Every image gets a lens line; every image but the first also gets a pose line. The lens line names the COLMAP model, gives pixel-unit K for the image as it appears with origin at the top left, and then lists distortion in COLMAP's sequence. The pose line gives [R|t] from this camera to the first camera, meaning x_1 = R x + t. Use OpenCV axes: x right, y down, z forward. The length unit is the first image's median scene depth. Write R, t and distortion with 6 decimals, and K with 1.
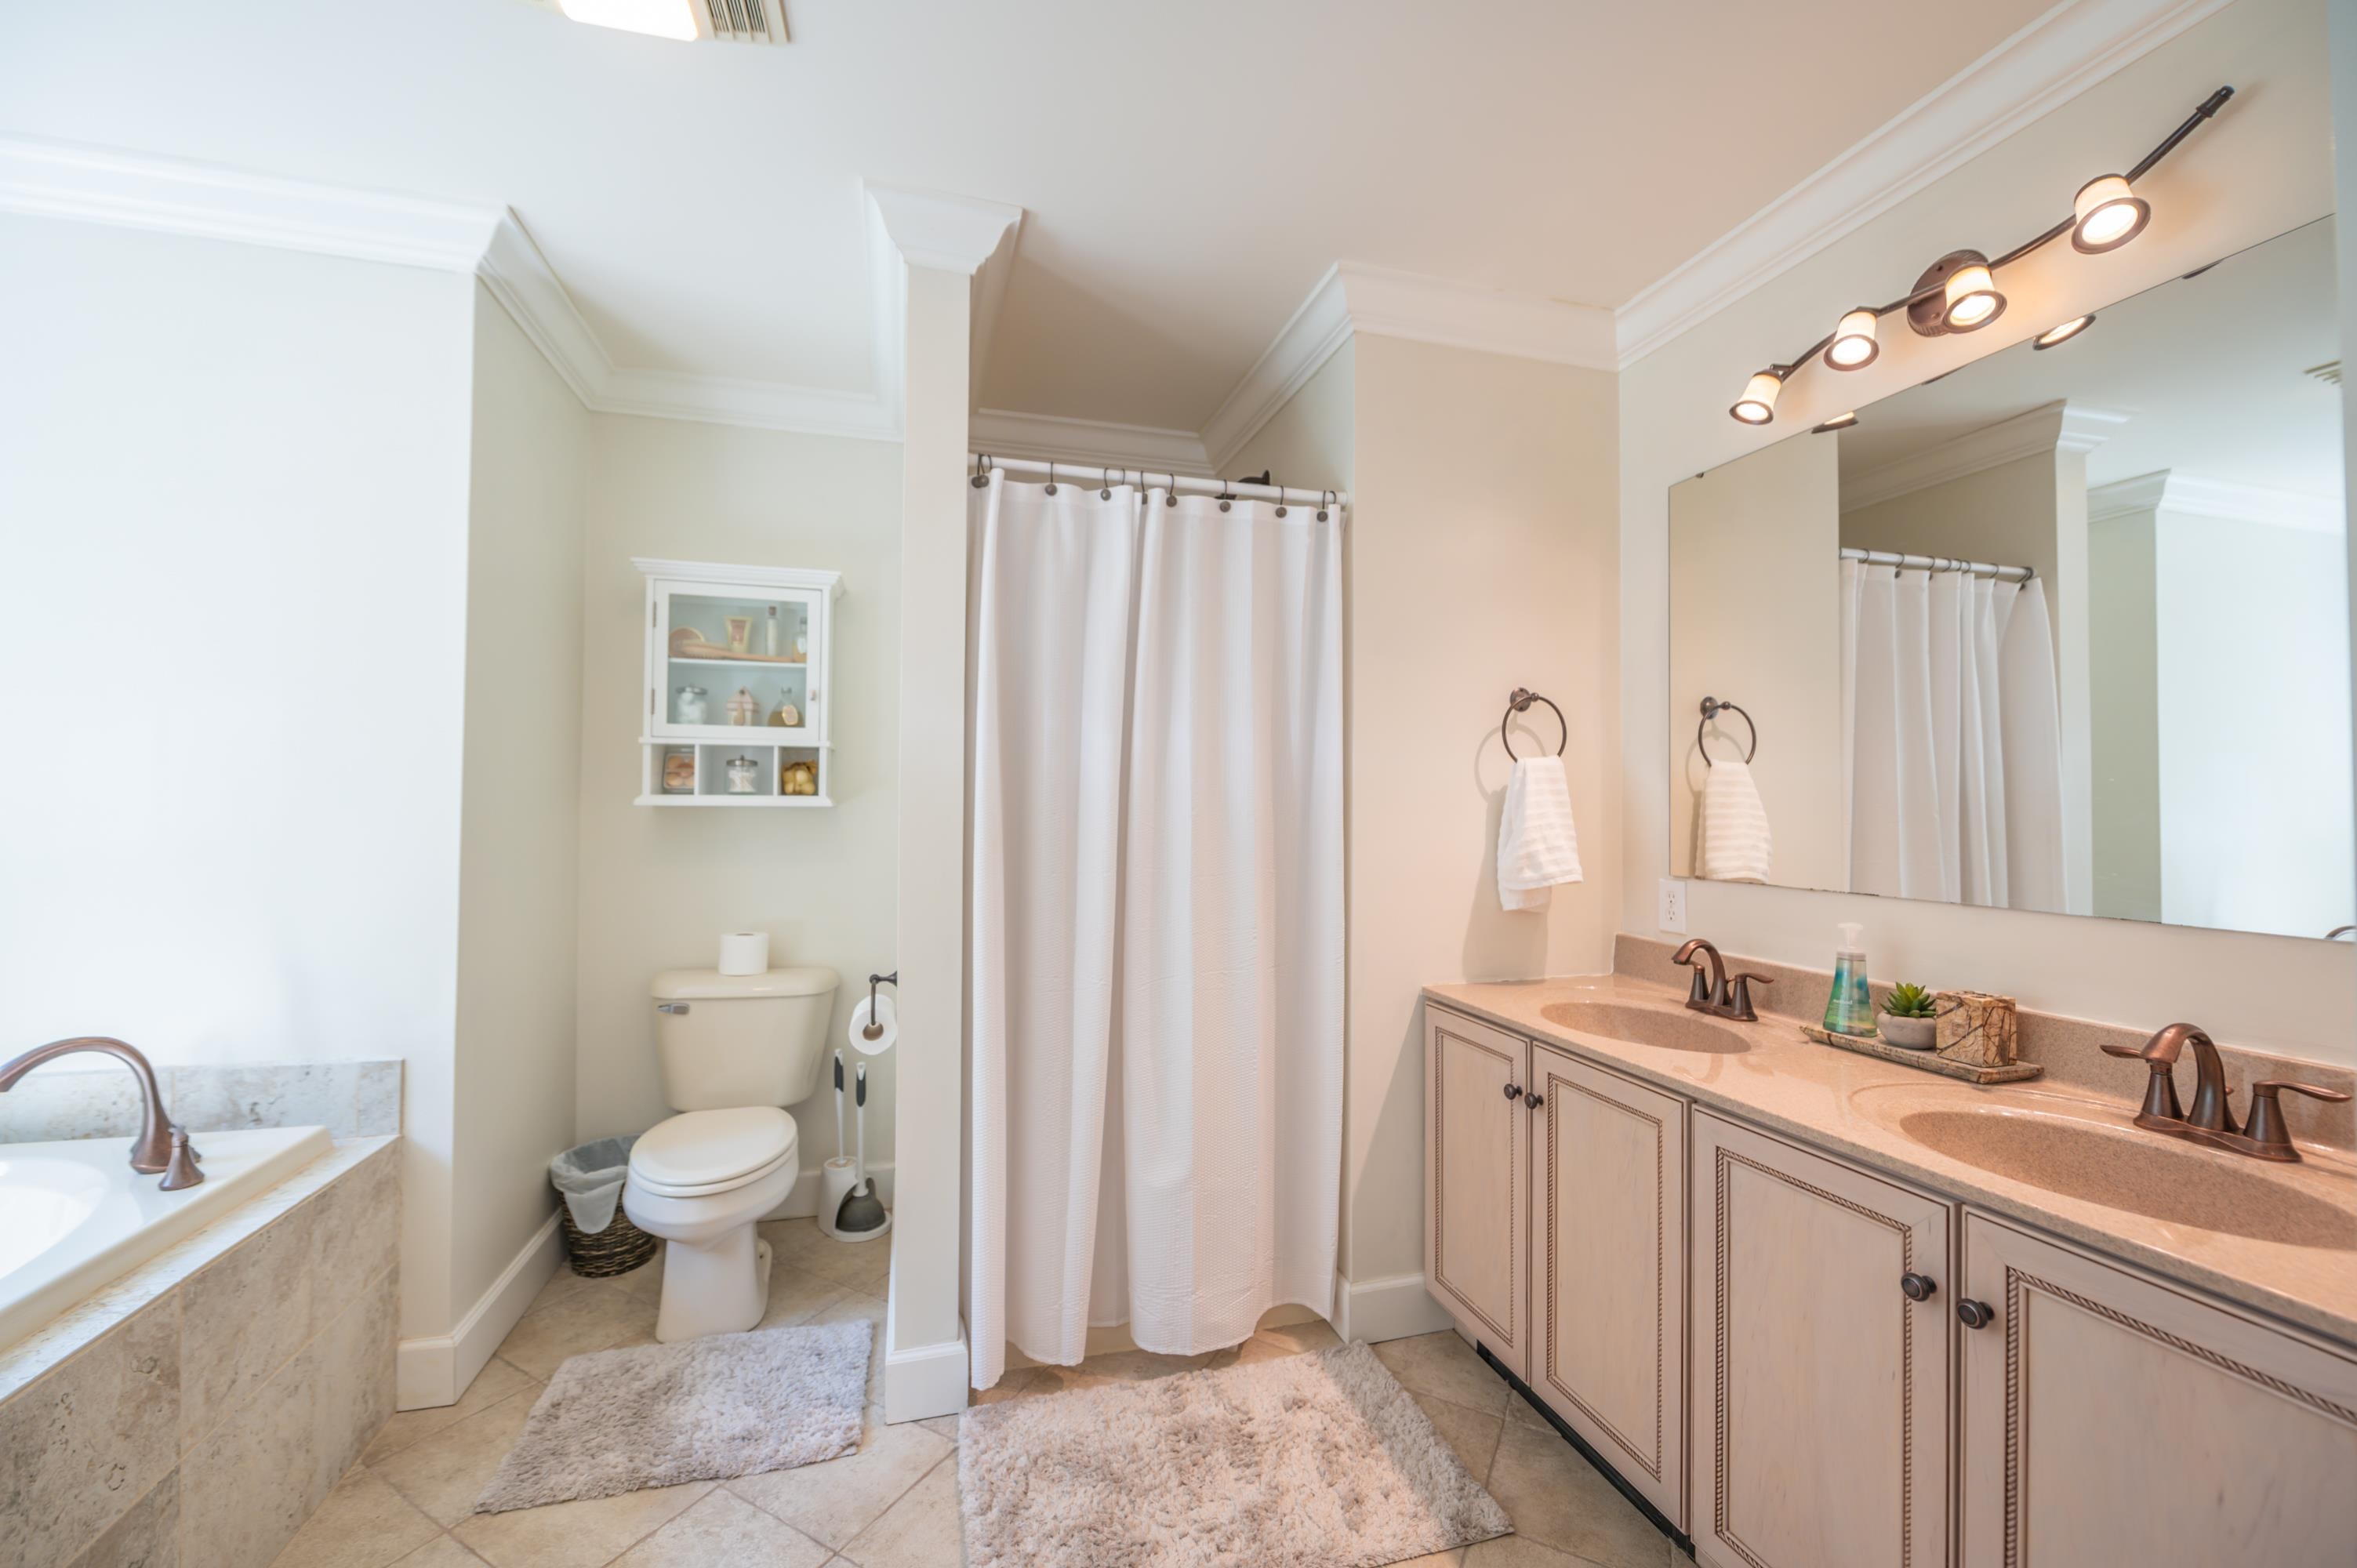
lens RADIAL K [[934.4, 0, 1172.2], [0, 934.4, 777.5], [0, 0, 1]] dist [-0.008149, -0.000179]
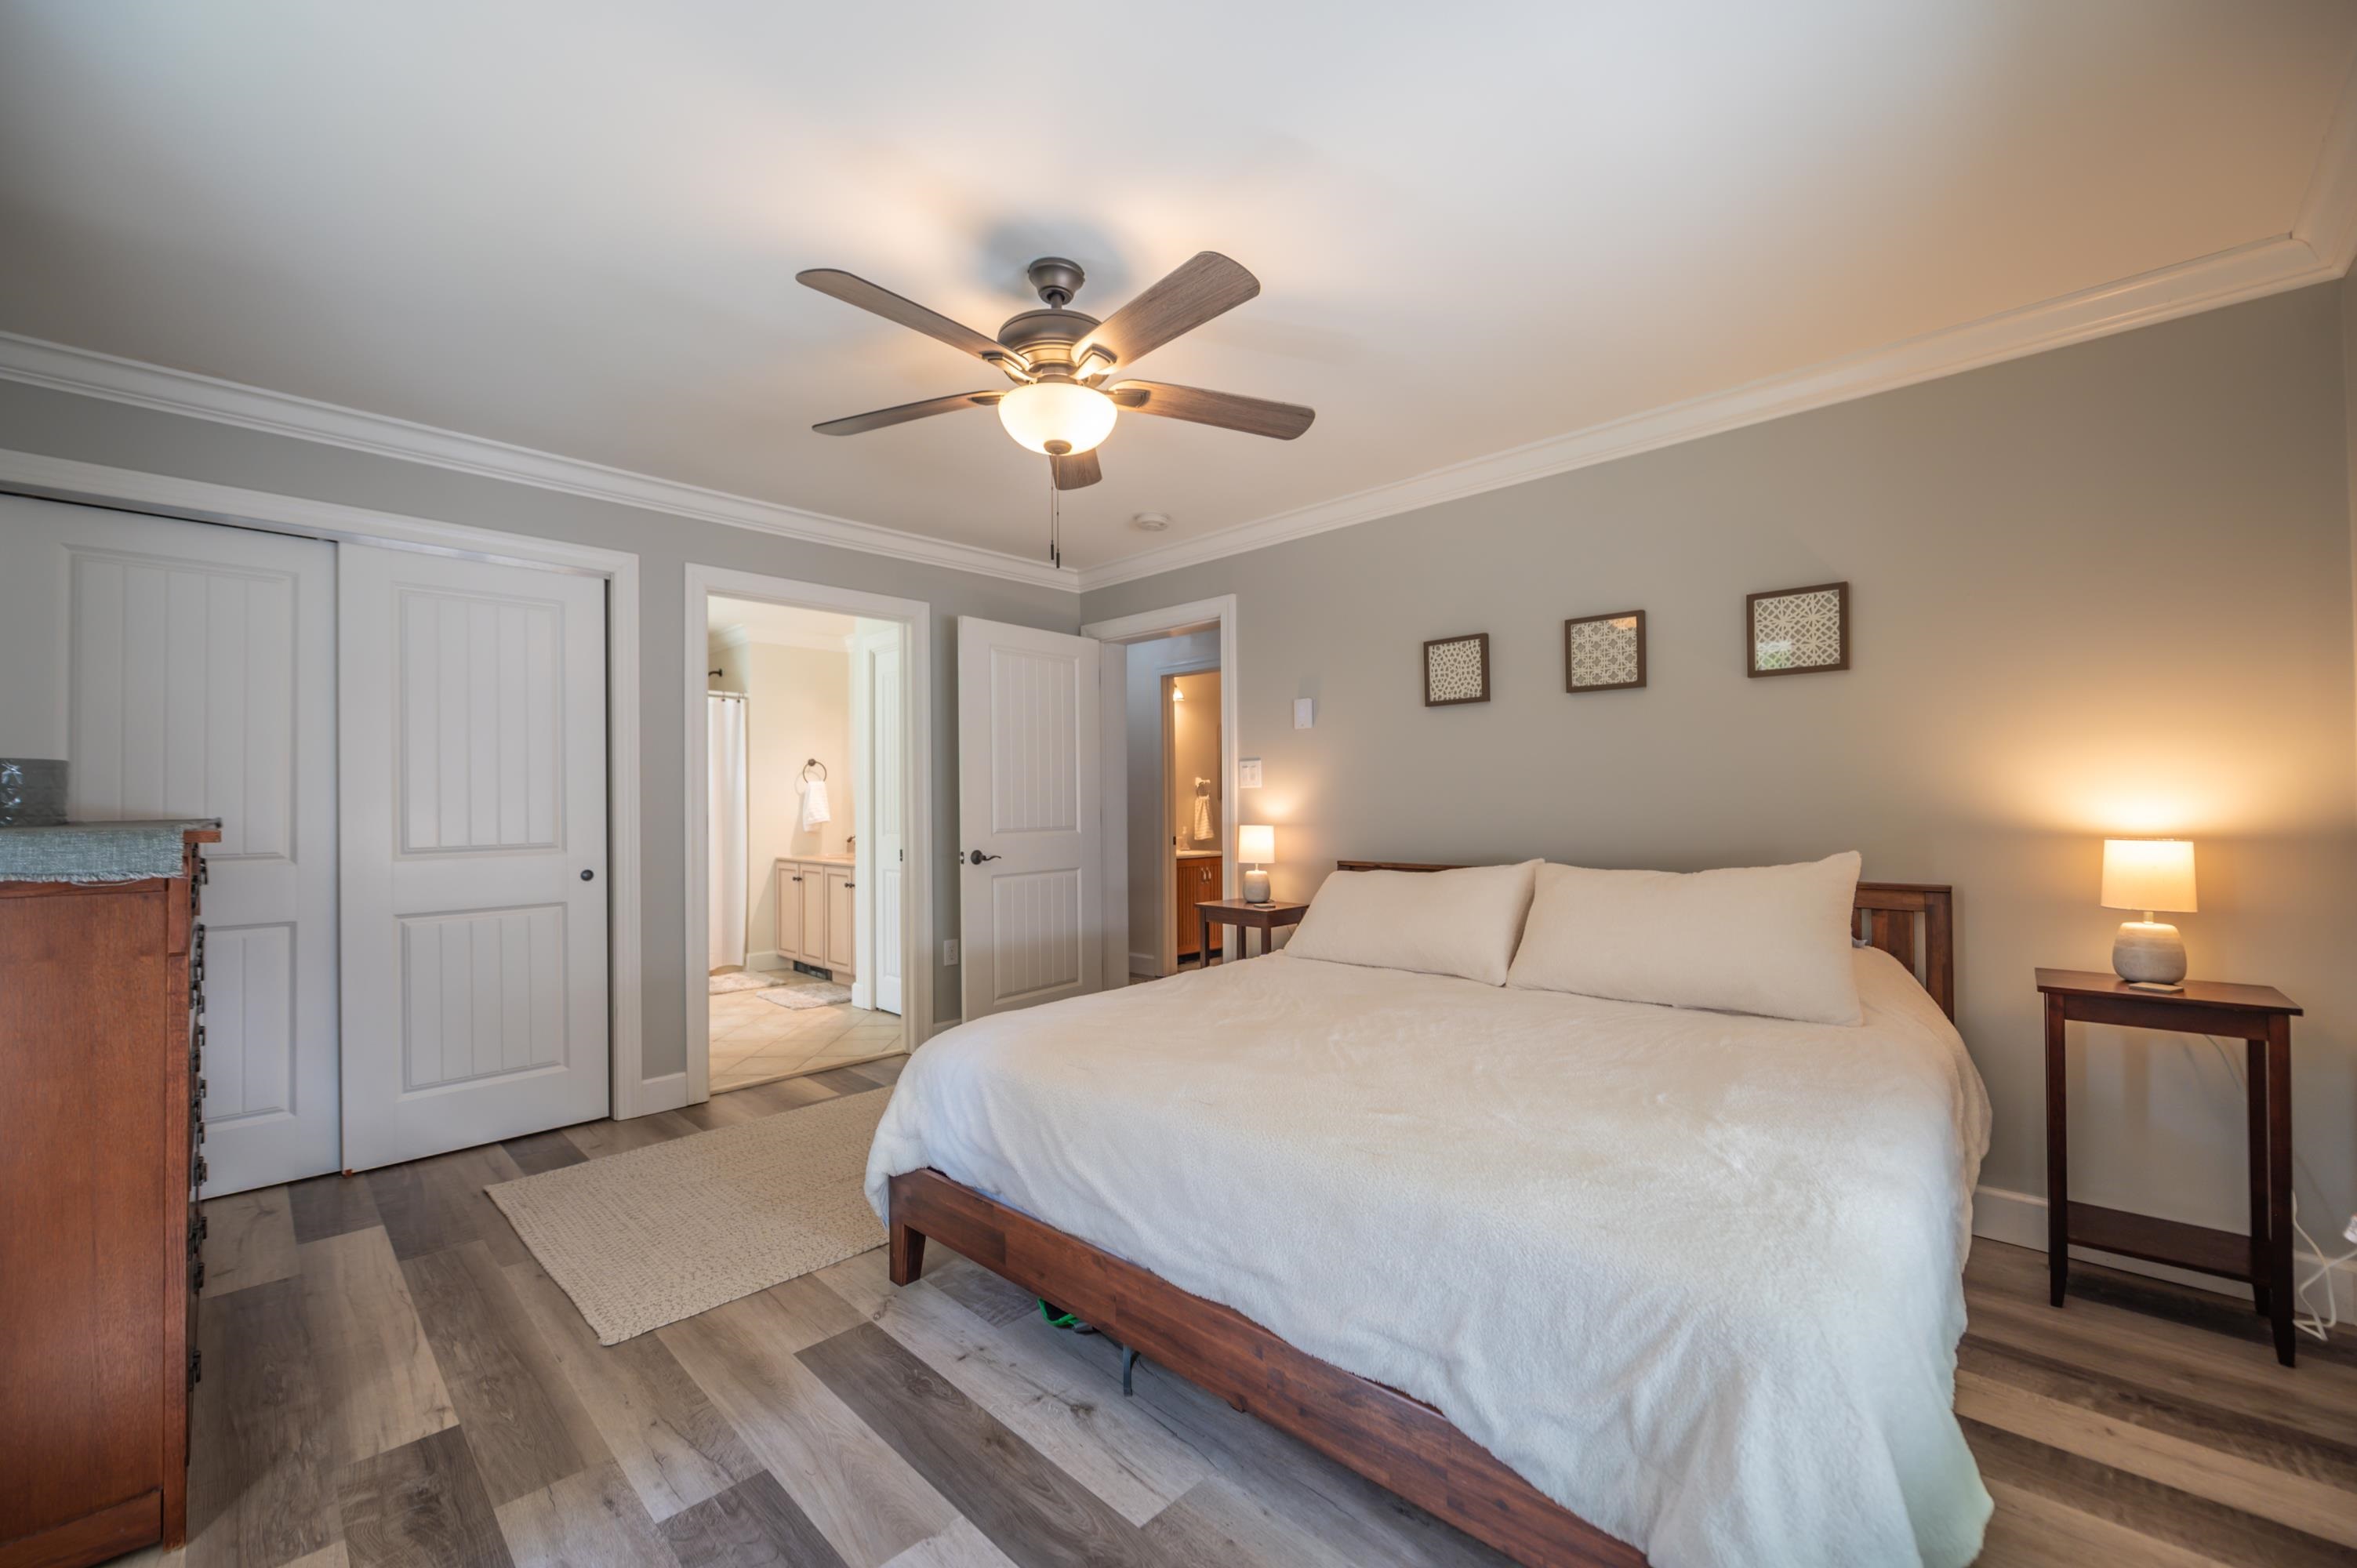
lens RADIAL K [[934.4, 0, 1172.2], [0, 934.4, 777.5], [0, 0, 1]] dist [-0.008149, -0.000179]
pose [[0.866441, -0.005107, 0.499253, -0.130340], [0.002737, 0.999981, 0.005478, -0.048113], [-0.499272, -0.003380, 0.866439, -2.309075]]
